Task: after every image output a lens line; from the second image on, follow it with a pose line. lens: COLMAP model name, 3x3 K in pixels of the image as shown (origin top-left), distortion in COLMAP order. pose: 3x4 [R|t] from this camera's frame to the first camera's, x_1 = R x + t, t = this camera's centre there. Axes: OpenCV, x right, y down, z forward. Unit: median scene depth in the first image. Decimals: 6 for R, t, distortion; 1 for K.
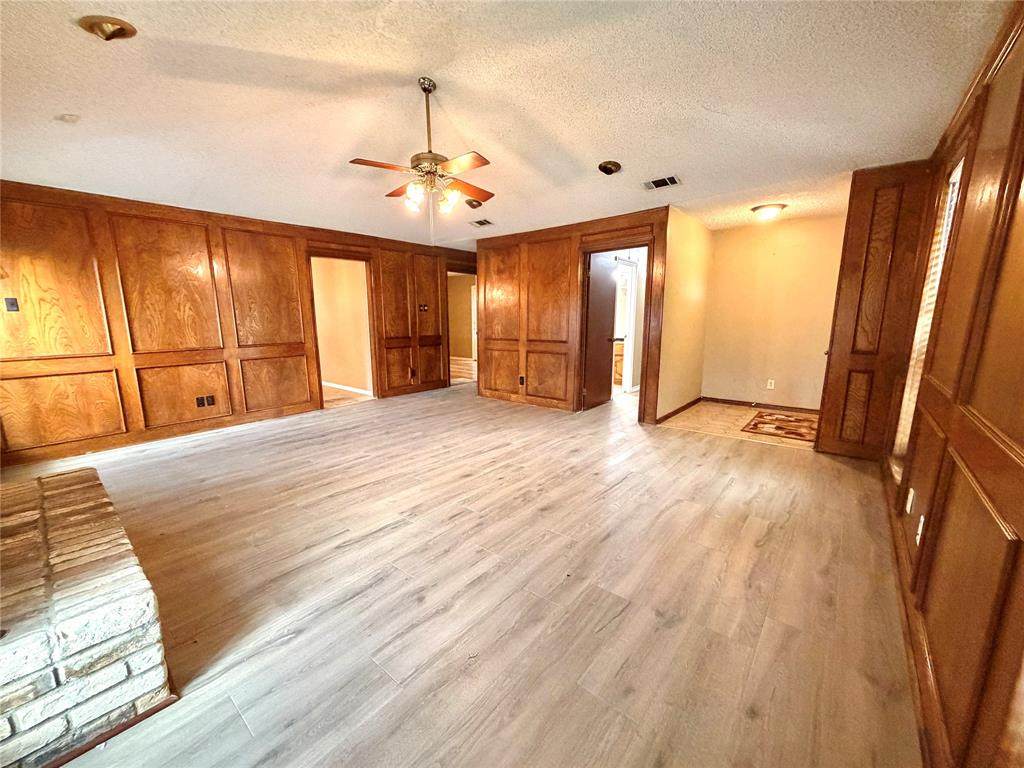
lens RADIAL K [[407.1, 0, 508.9], [0, 407.1, 386.7], [0, 0, 1]] dist [0.000699, -0.000840]
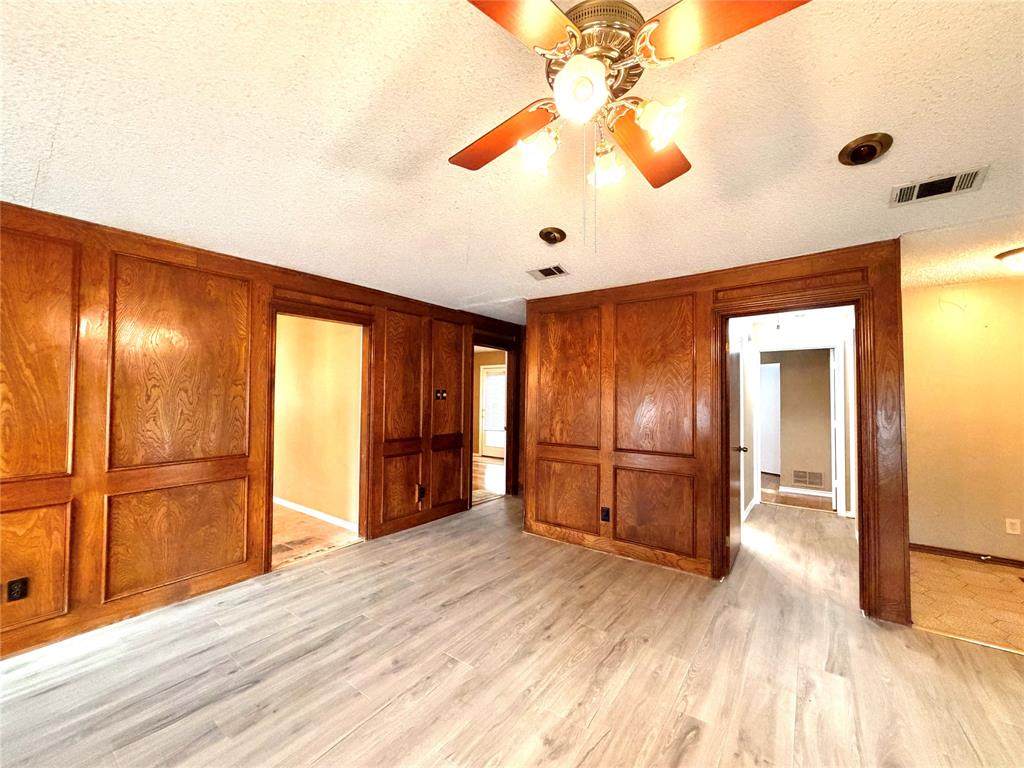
lens RADIAL K [[407.1, 0, 508.9], [0, 407.1, 386.7], [0, 0, 1]] dist [0.000699, -0.000840]
pose [[0.998371, 0.015097, 0.055031, -0.164609], [-0.004065, 0.980735, -0.195301, -0.089692], [-0.056919, 0.194759, 0.979198, 0.389508]]
